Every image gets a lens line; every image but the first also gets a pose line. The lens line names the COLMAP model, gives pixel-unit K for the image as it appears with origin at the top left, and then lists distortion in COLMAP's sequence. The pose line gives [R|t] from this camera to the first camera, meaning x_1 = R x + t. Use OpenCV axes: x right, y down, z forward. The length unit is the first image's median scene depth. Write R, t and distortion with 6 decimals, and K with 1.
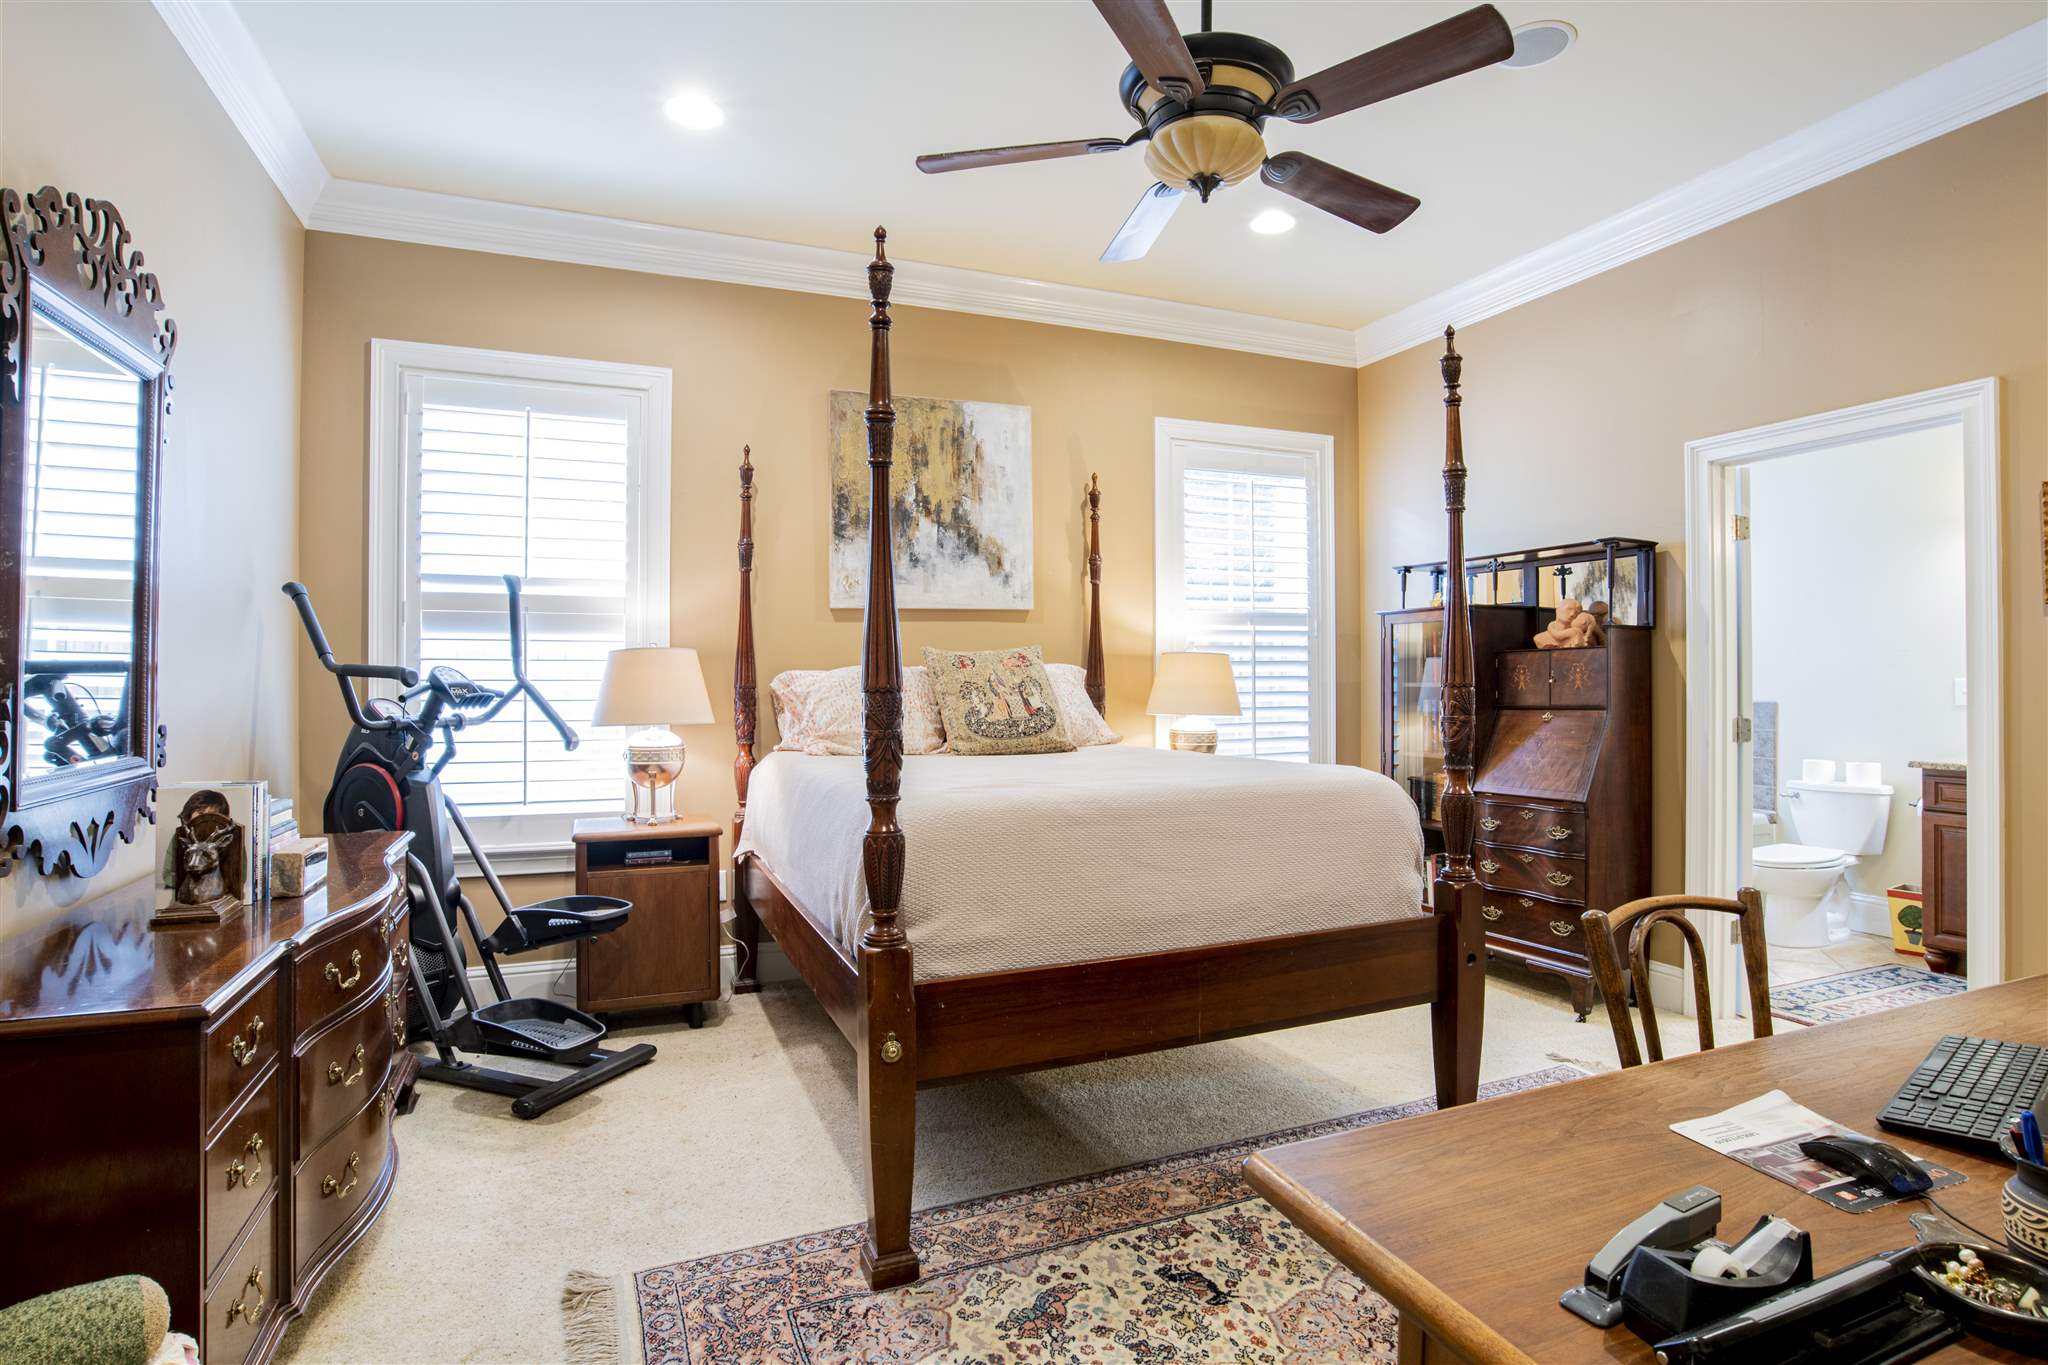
lens RADIAL K [[1050.2, 0, 1028.0], [0, 1050.2, 673.7], [0, 0, 1]] dist [-0.040240, 0.002341]
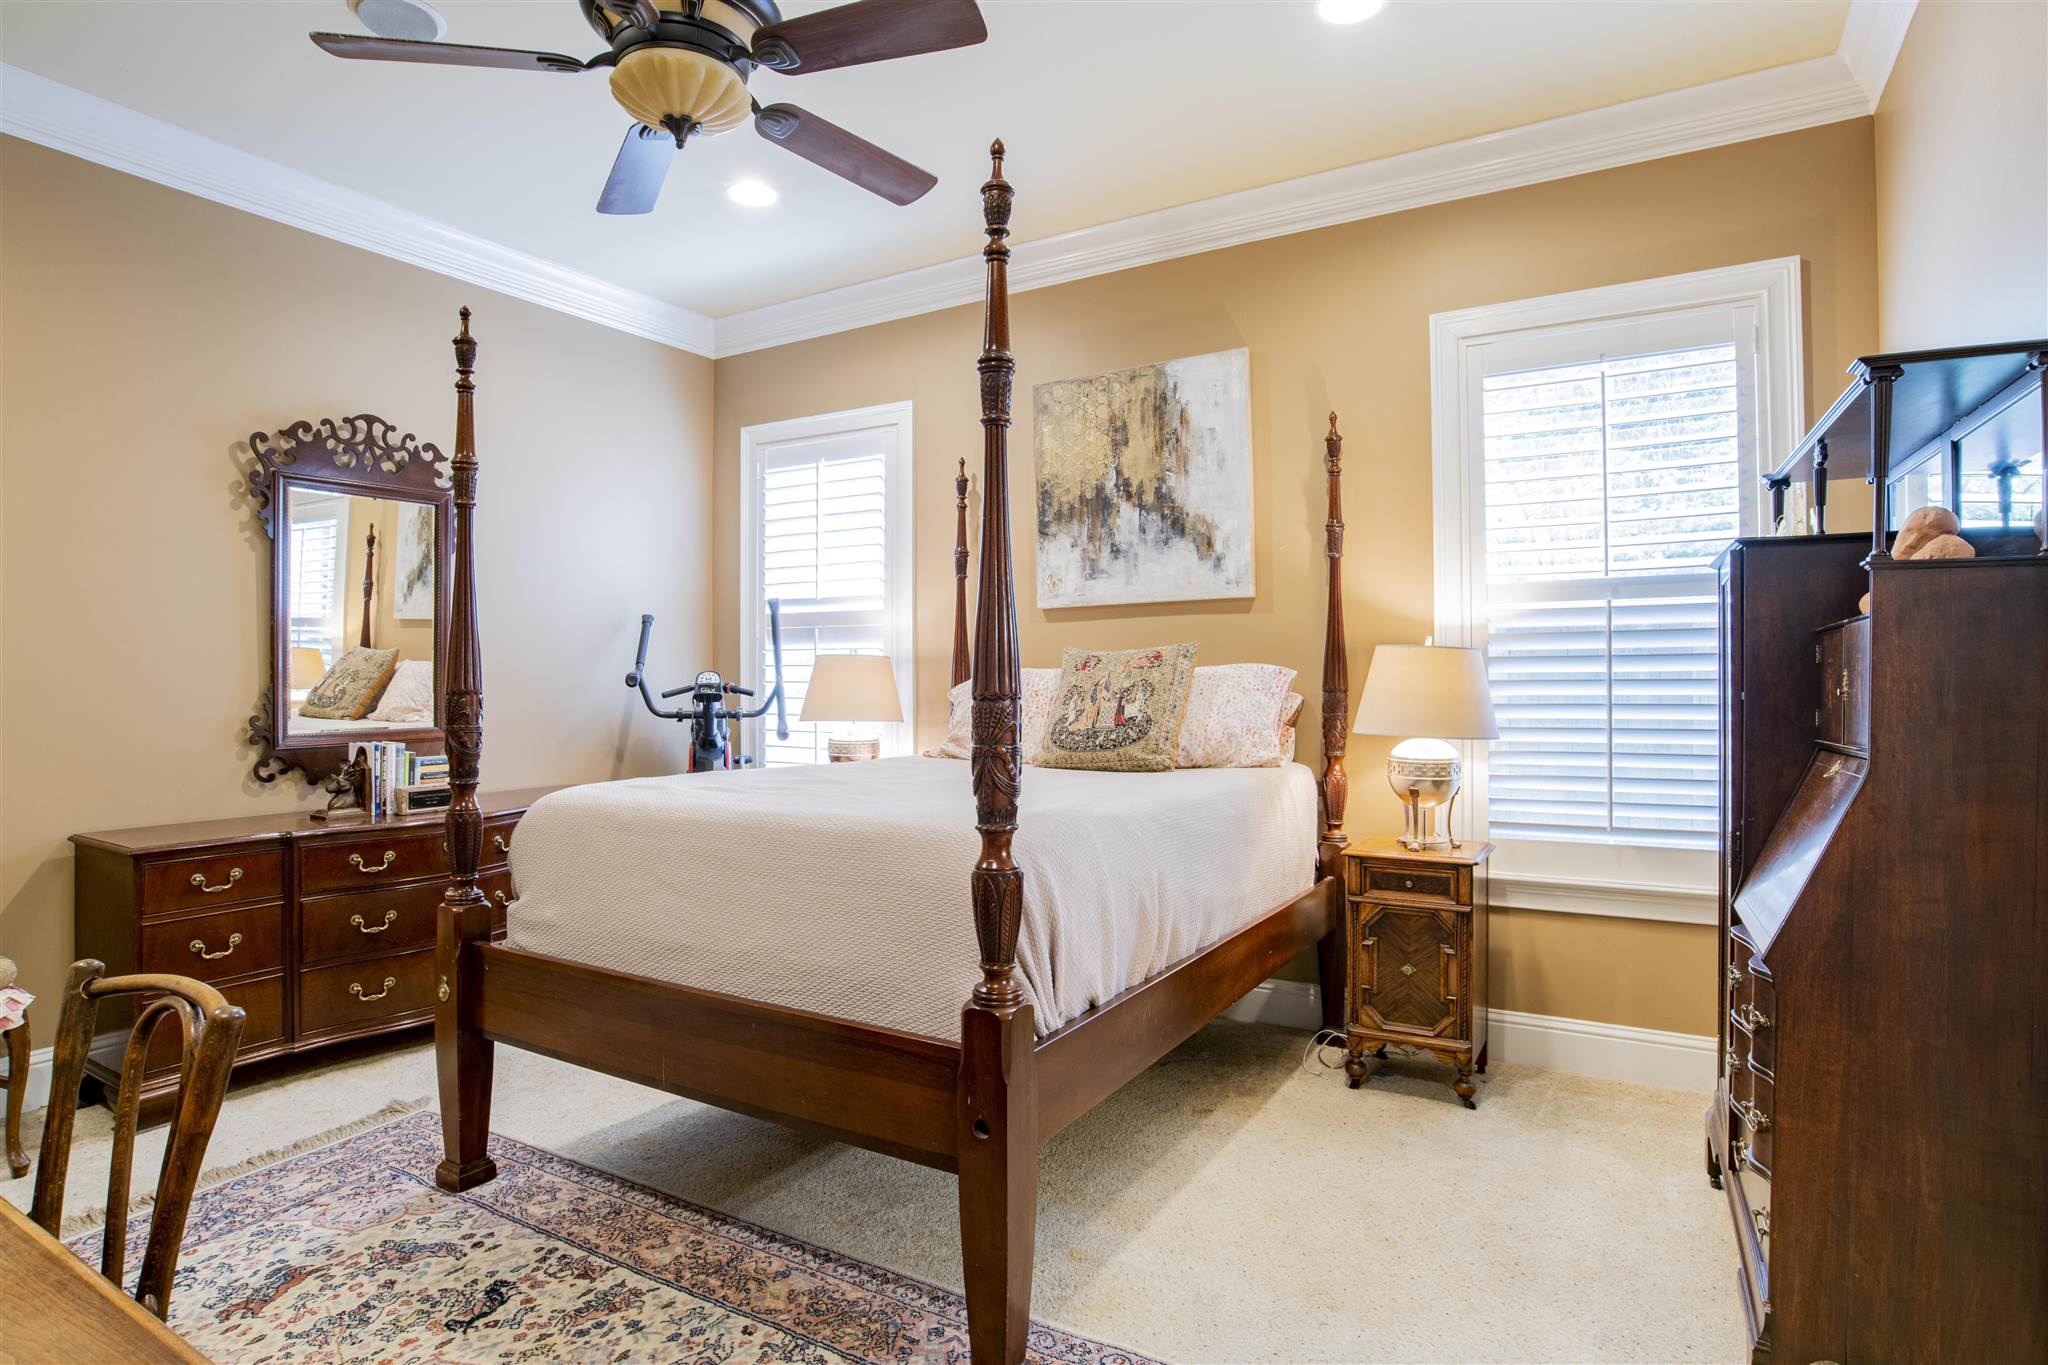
lens RADIAL K [[1067.3, 0, 1021.1], [0, 1067.3, 676.8], [0, 0, 1]] dist [-0.037483, 0.005459]
pose [[0.594775, 0.001886, -0.803890, 0.641257], [0.002041, 0.999990, 0.003856, -0.003179], [0.803890, -0.003934, 0.594766, 0.421078]]
